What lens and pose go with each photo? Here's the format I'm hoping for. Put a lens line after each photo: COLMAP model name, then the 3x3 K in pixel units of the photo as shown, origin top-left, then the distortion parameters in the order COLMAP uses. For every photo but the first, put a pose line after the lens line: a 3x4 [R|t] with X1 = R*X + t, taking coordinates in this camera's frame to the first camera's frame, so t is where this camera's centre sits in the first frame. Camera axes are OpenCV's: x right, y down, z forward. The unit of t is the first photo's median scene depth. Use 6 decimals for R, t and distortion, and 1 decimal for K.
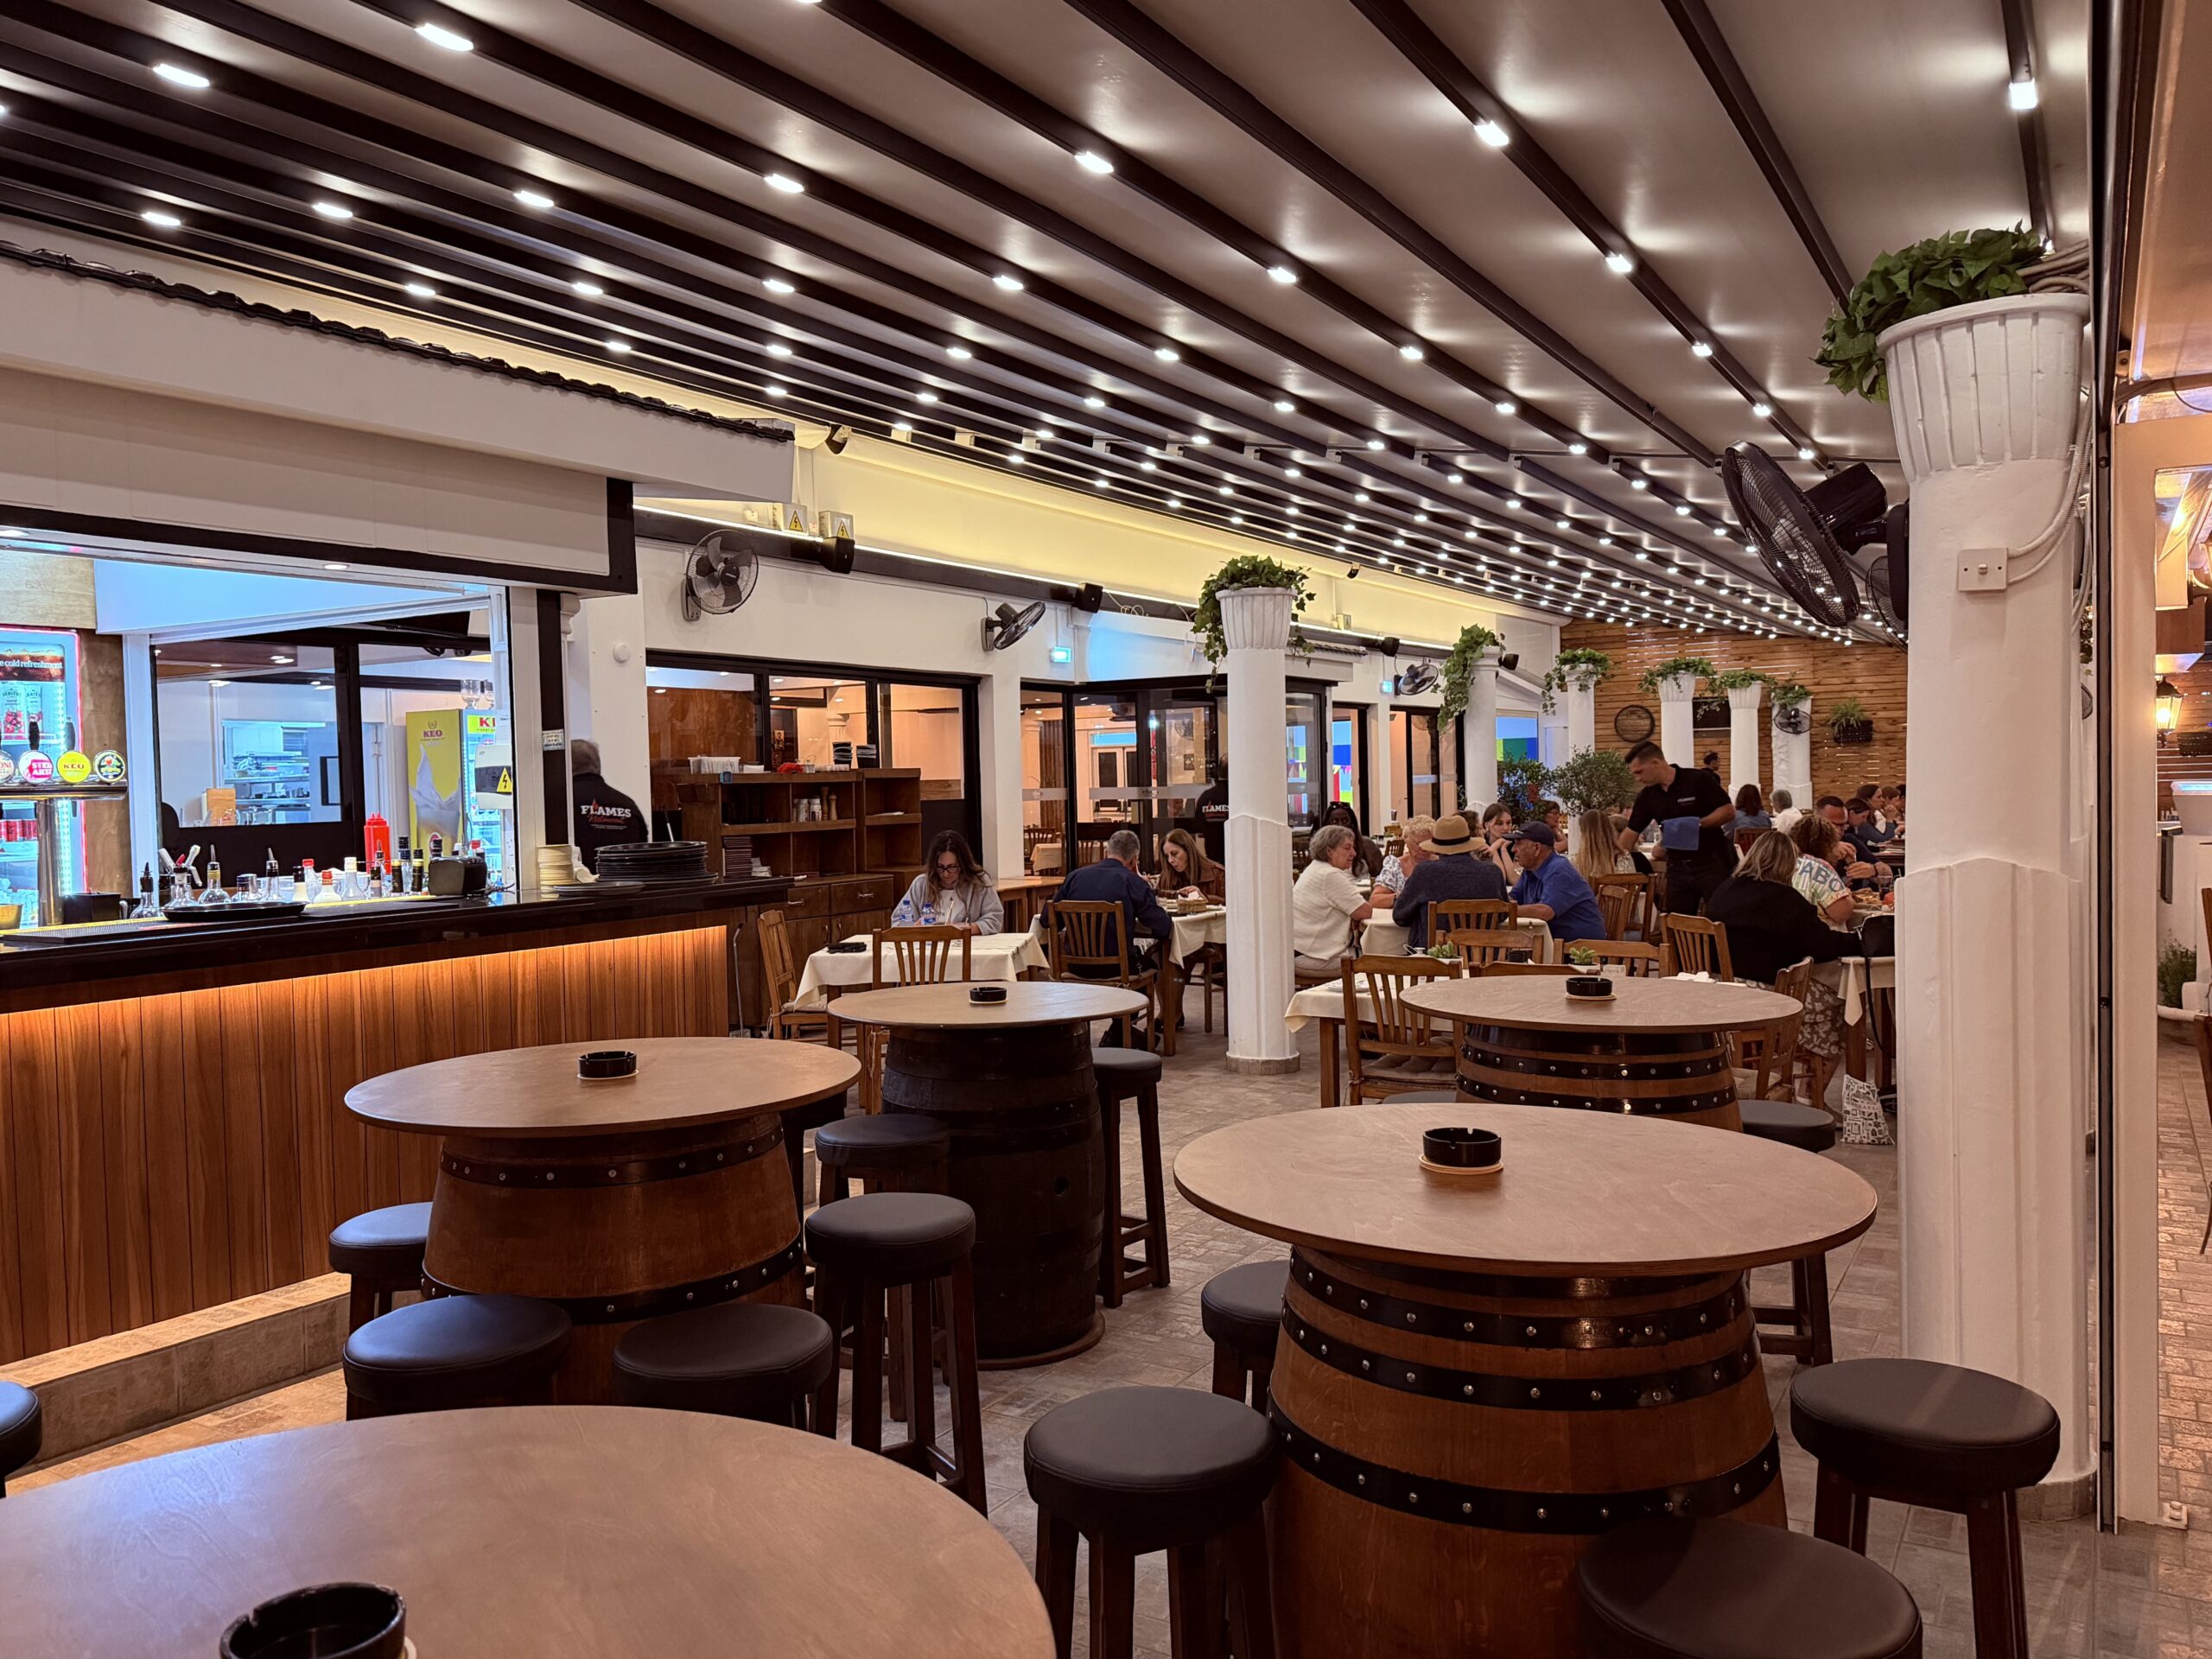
lens RADIAL K [[1646.1, 0, 1106.0], [0, 1646.1, 829.5], [0, 0, 1]] dist [0.295040, 0.000652]
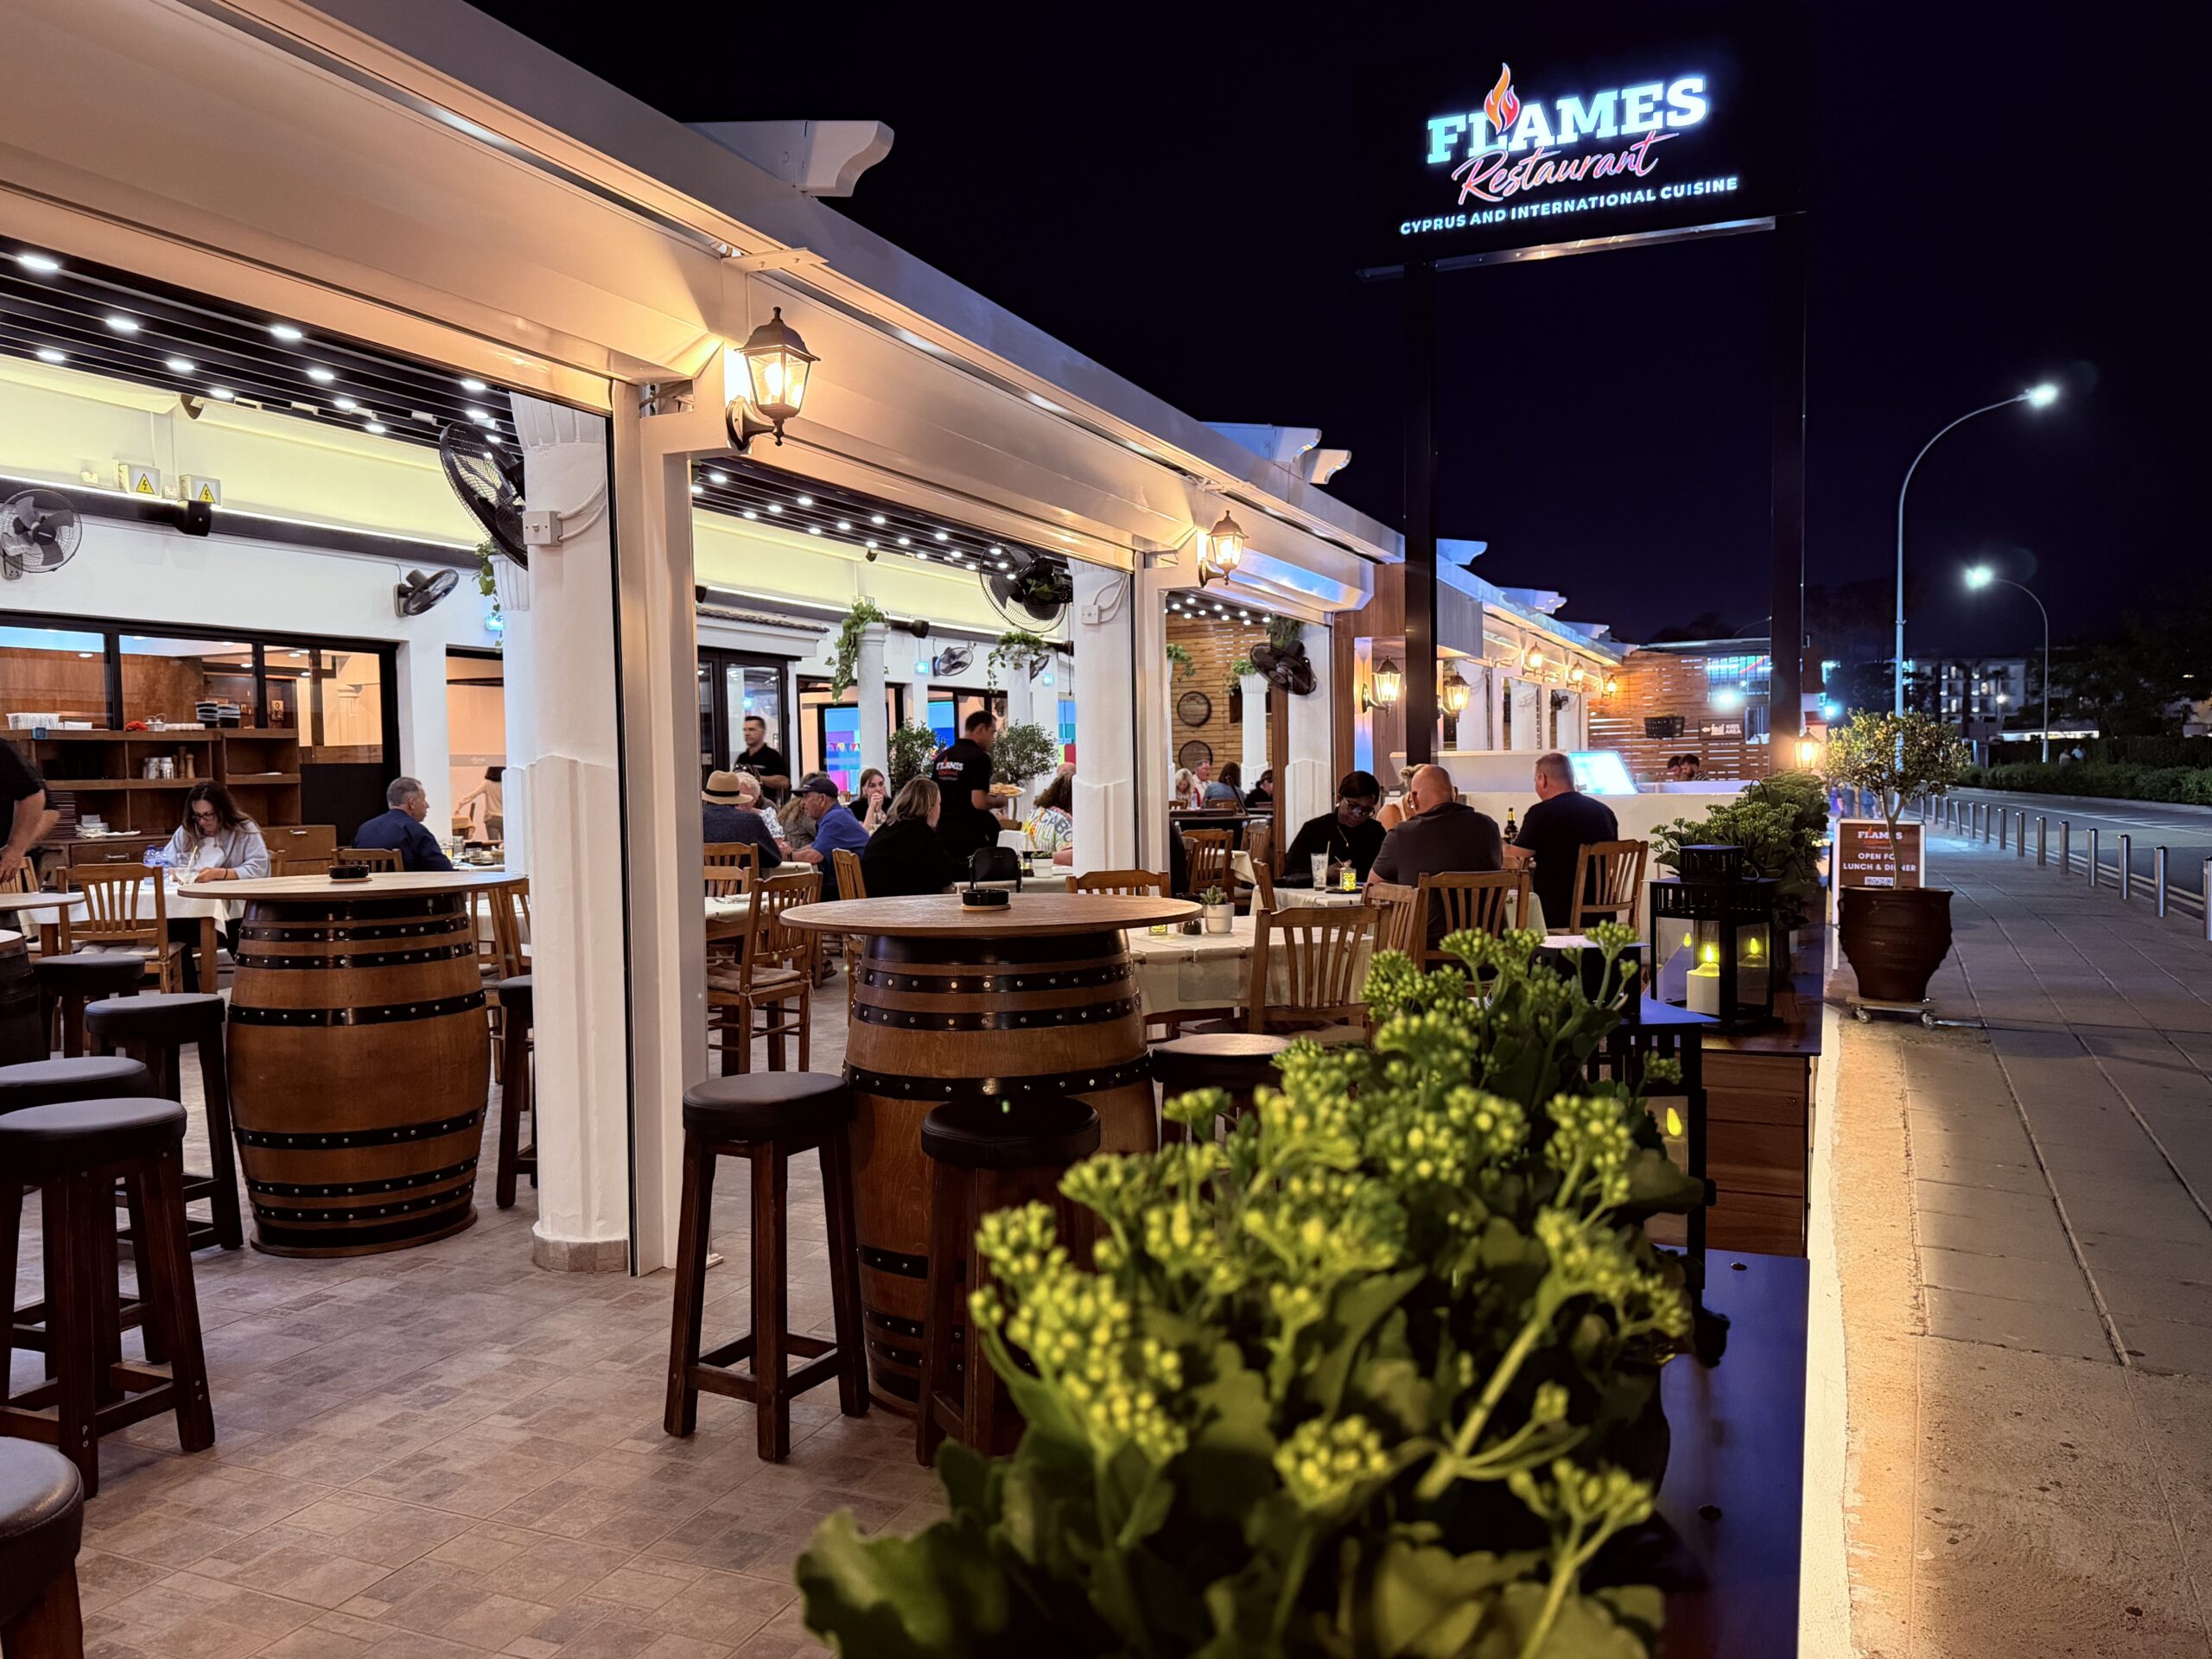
lens RADIAL K [[1669.4, 0, 1106.0], [0, 1669.4, 829.5], [0, 0, 1]] dist [0.011941, 0.003035]
pose [[0.987945, -0.001225, 0.154803, 0.226736], [0.000607, 0.999992, 0.004034, 0.021172], [-0.154806, -0.003891, 0.987937, -0.090743]]
